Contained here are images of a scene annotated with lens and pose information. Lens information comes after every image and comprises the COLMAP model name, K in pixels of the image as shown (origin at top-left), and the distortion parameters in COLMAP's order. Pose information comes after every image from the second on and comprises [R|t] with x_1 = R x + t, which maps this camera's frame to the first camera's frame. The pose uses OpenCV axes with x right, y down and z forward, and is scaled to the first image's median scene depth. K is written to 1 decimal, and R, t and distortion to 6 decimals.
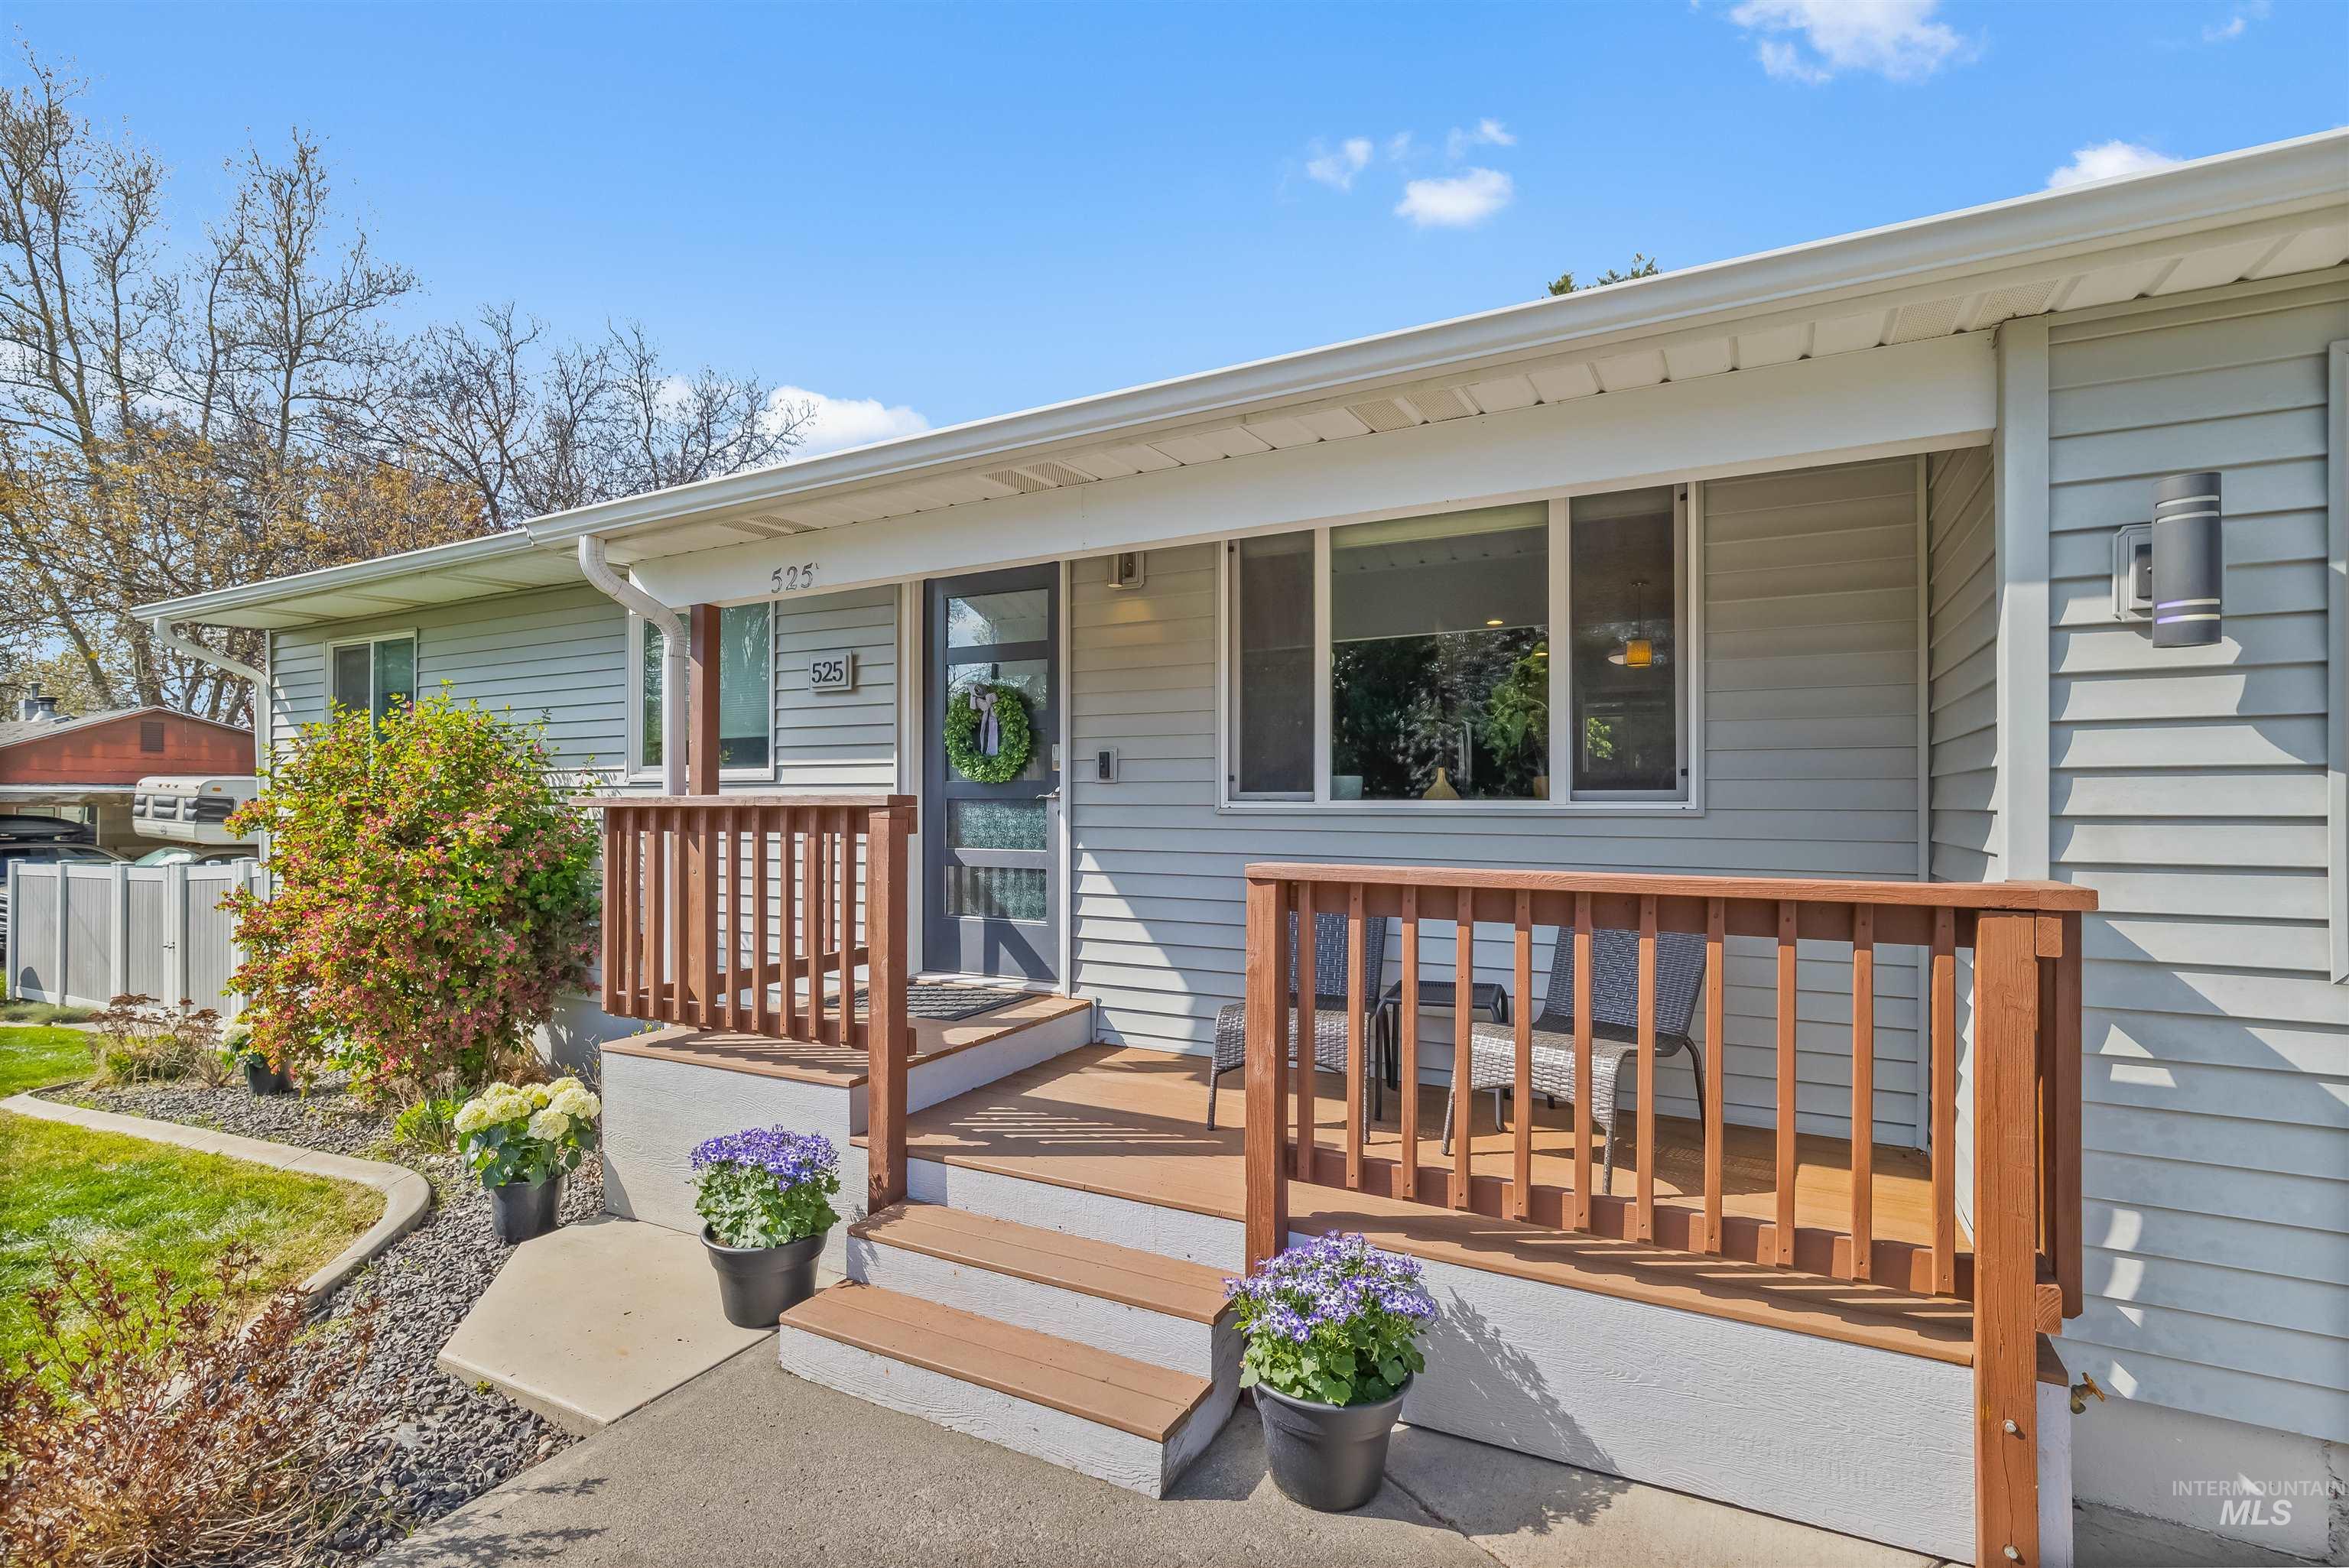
lens RADIAL K [[1075.2, 0, 1178.2], [0, 1075.2, 799.4], [0, 0, 1]] dist [0.000184, 0.000191]
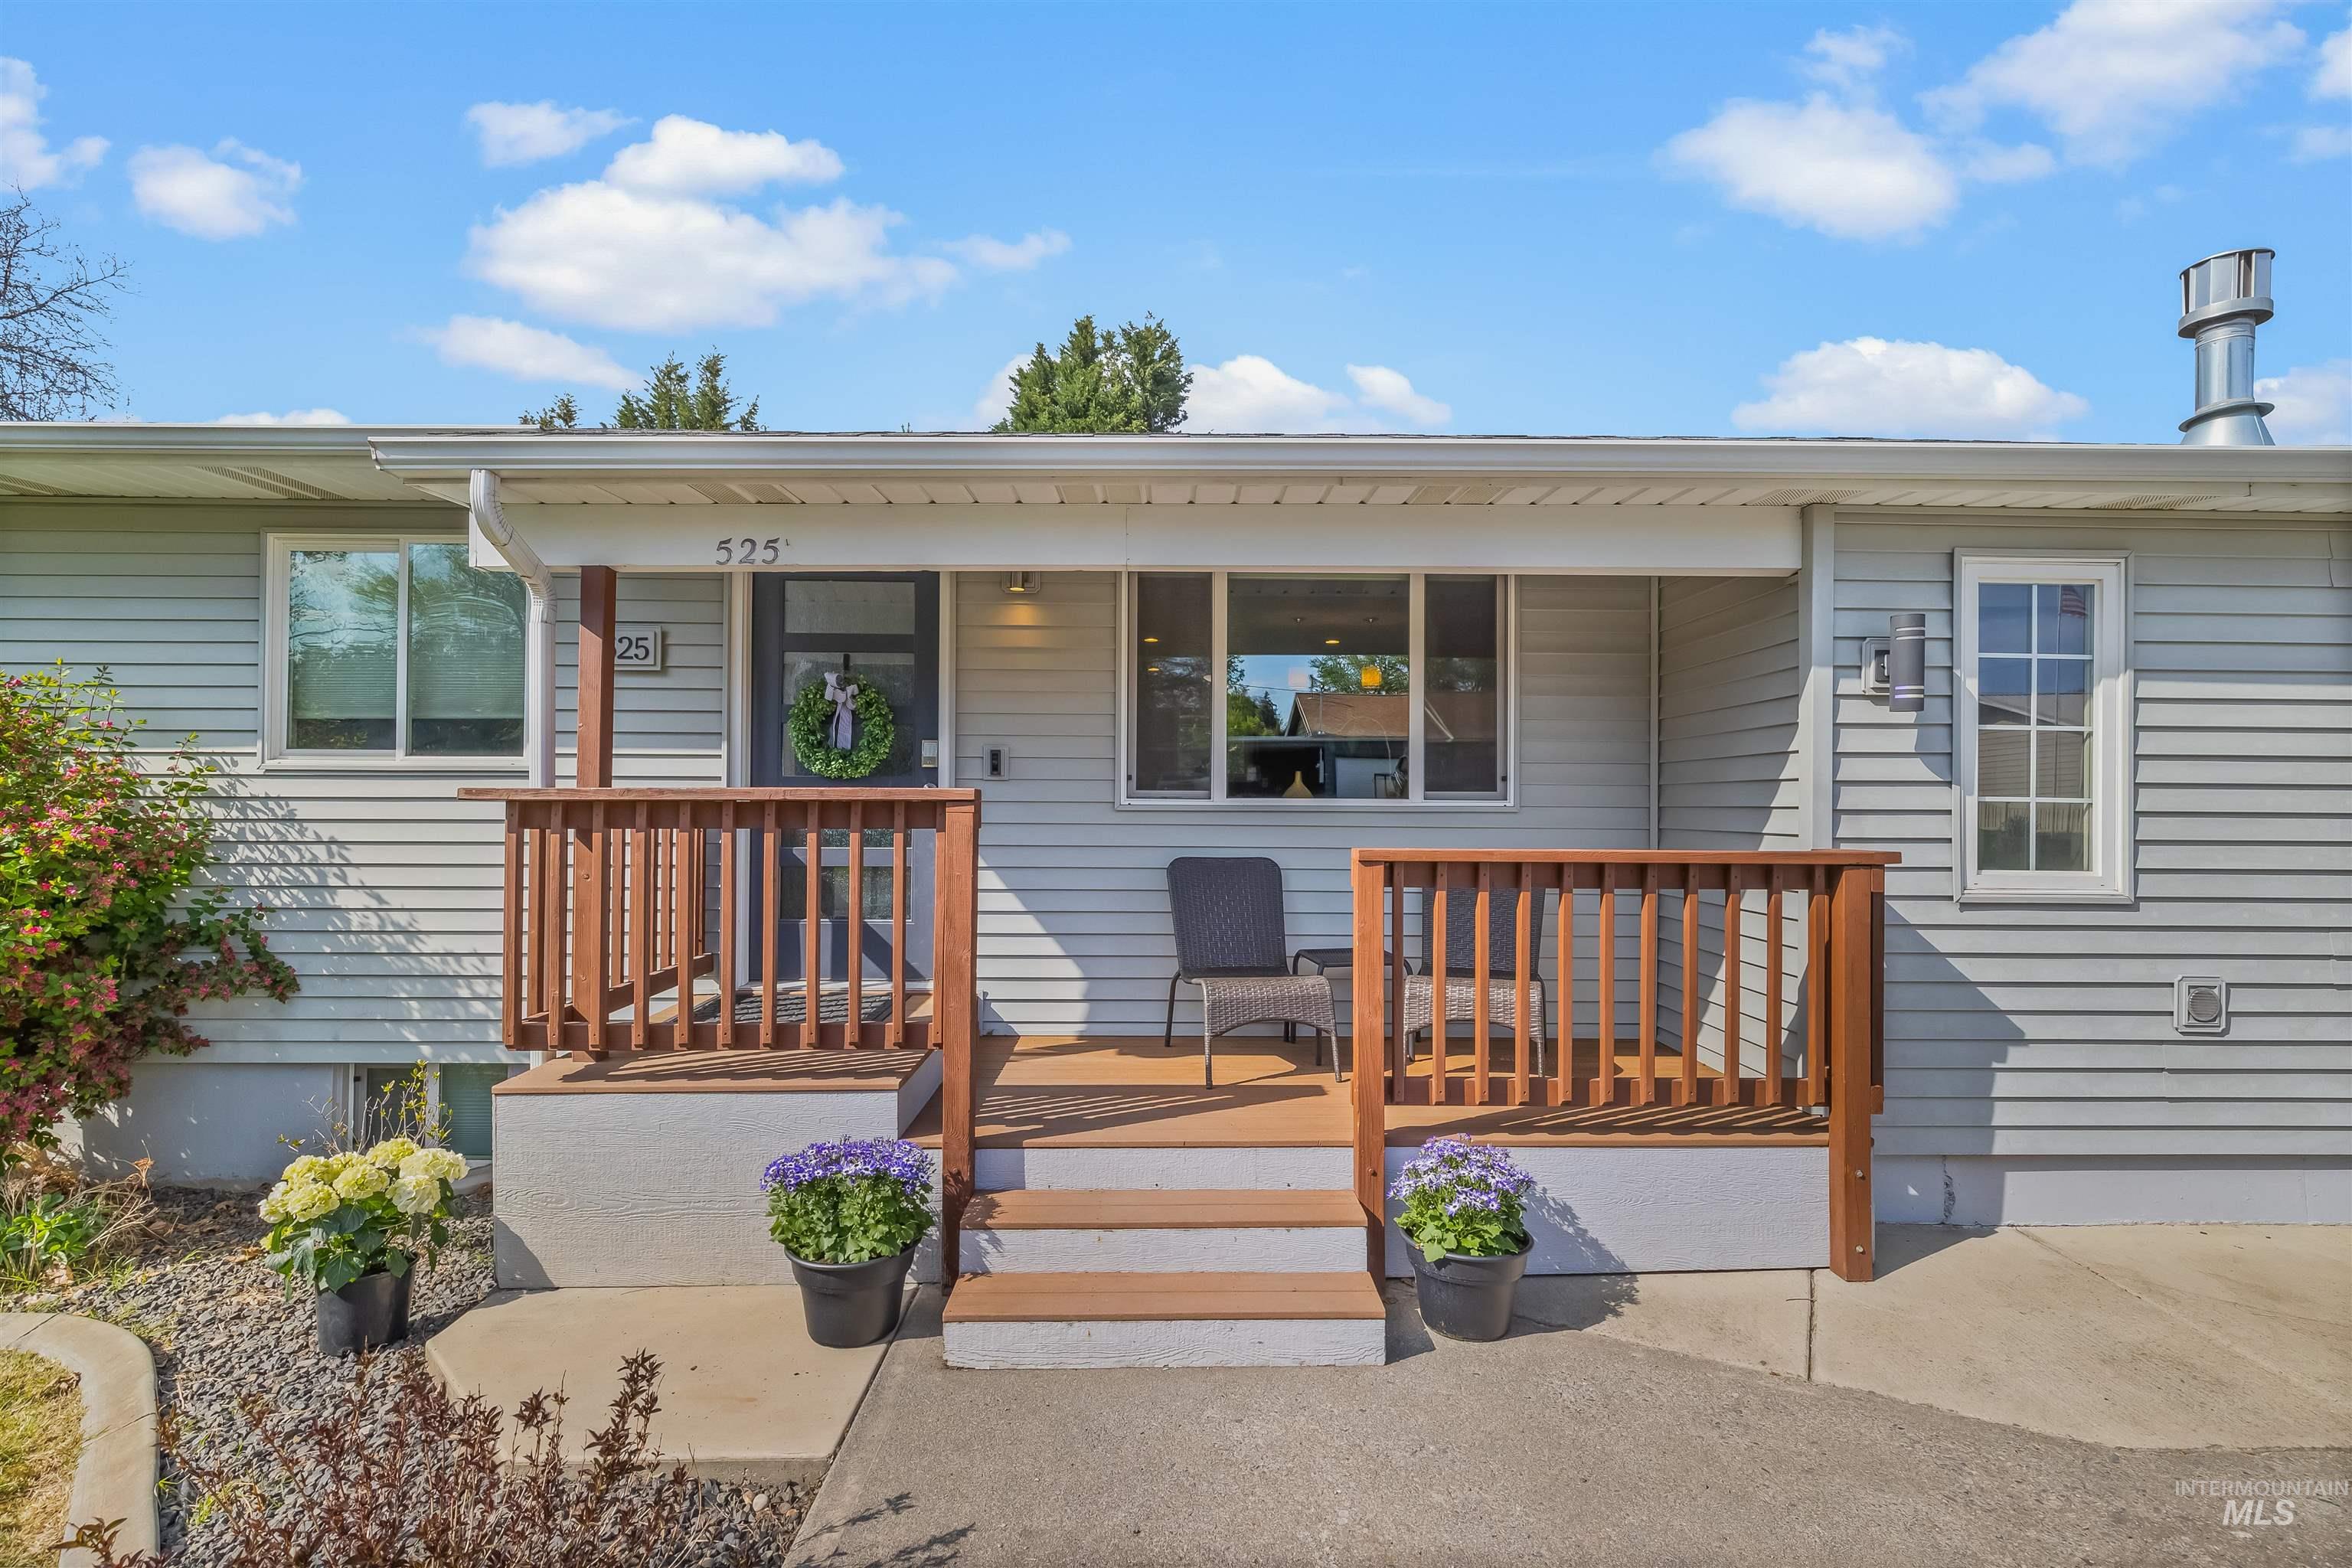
lens RADIAL K [[1076.7, 0, 1179.7], [0, 1076.7, 799.4], [0, 0, 1]] dist [0.000184, 0.000191]
pose [[0.876665, 0.006491, 0.481057, -0.482271], [-0.005916, 0.999979, -0.002713, 0.005748], [-0.481065, -0.000468, 0.876685, 0.020494]]
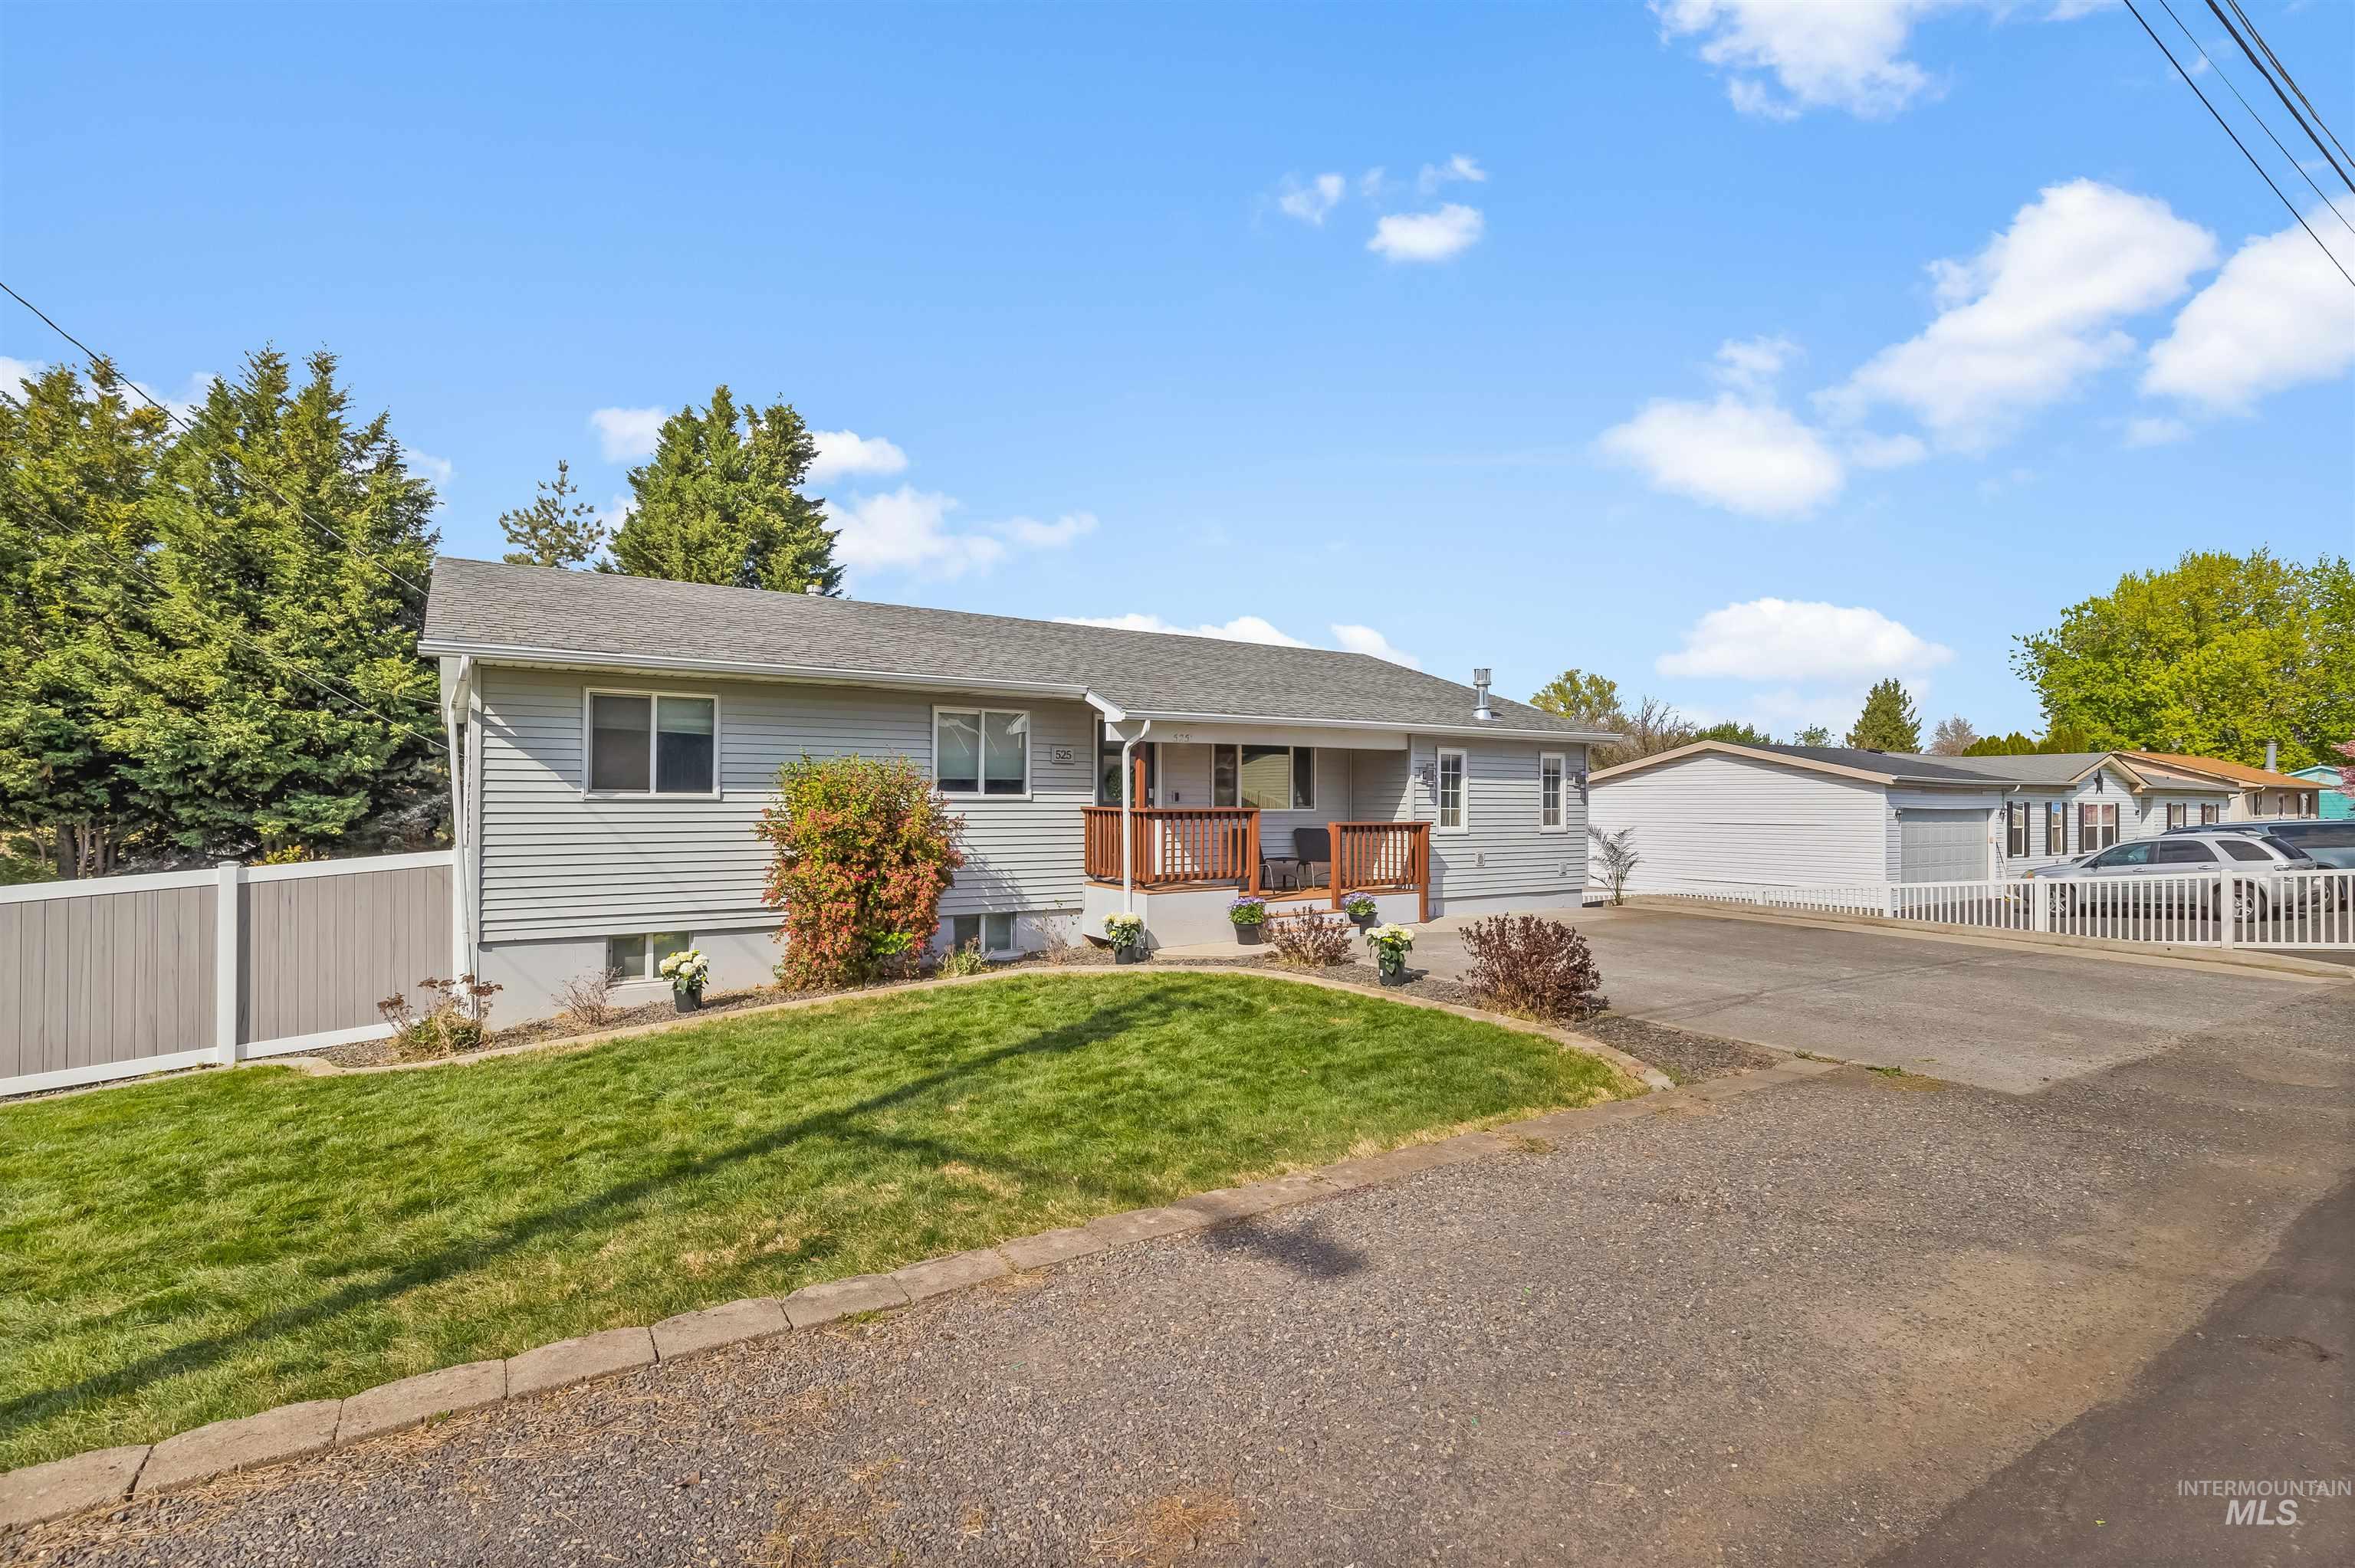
lens RADIAL K [[1096.4, 0, 1180.1], [0, 1096.4, 801.8], [0, 0, 1]] dist [0.000112, 0.000657]
pose [[0.482692, 0.002168, 0.875787, -3.167147], [-0.003466, 0.999994, -0.000565, -0.019602], [-0.875783, -0.002762, 0.482697, -0.530144]]
